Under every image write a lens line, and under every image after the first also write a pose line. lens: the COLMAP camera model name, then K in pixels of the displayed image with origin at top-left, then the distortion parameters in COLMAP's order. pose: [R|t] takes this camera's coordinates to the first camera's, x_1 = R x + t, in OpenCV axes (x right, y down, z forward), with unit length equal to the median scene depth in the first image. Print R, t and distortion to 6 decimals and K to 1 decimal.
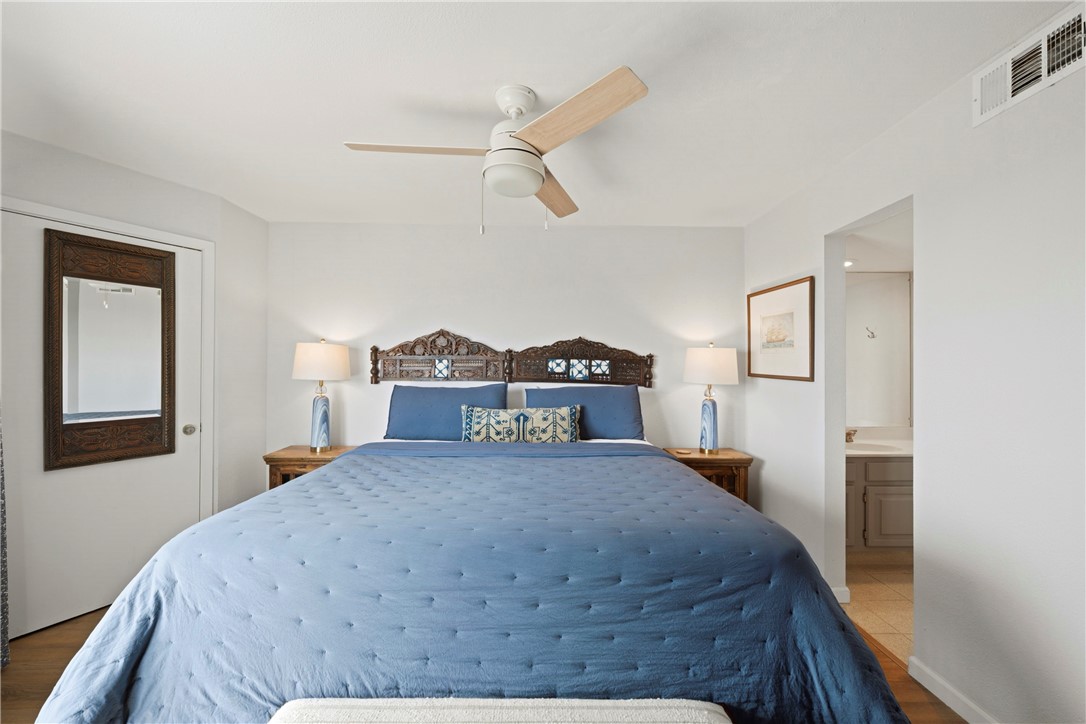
lens RADIAL K [[434.9, 0, 548.6], [0, 434.9, 352.9], [0, 0, 1]] dist [-0.000487, -0.000286]
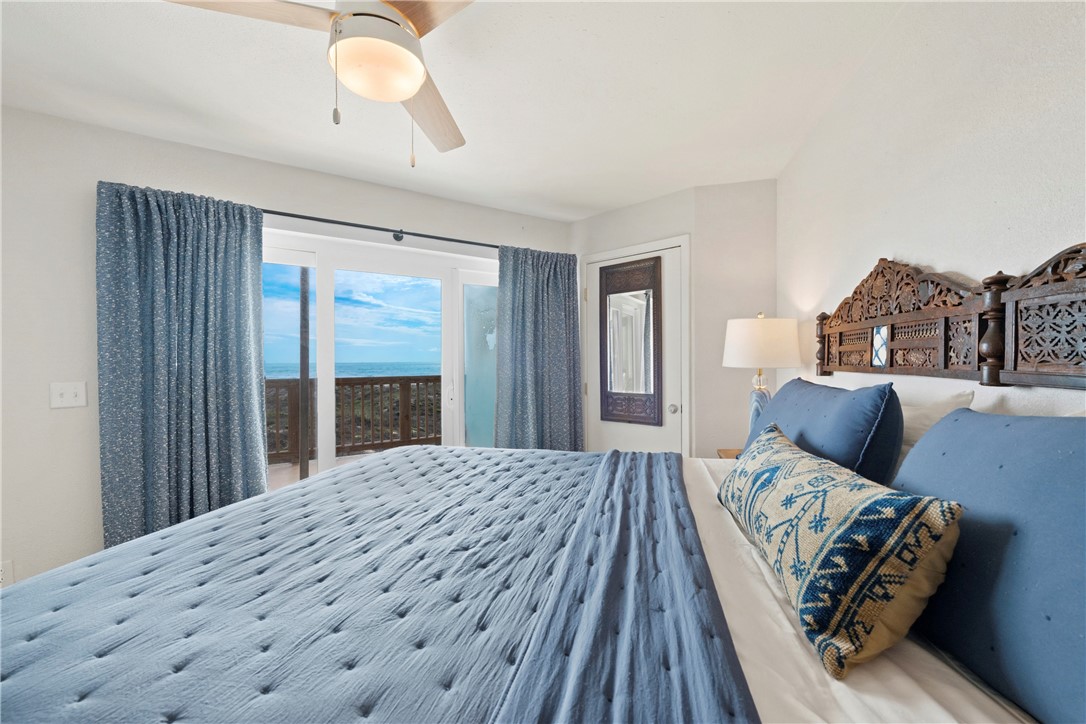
lens RADIAL K [[434.9, 0, 548.6], [0, 434.9, 352.9], [0, 0, 1]] dist [-0.000487, -0.000286]
pose [[-0.232041, -0.021044, -0.972478, 0.338869], [0.035517, 0.998916, -0.030091, 0.054363], [0.972057, -0.041522, -0.231042, 0.947658]]
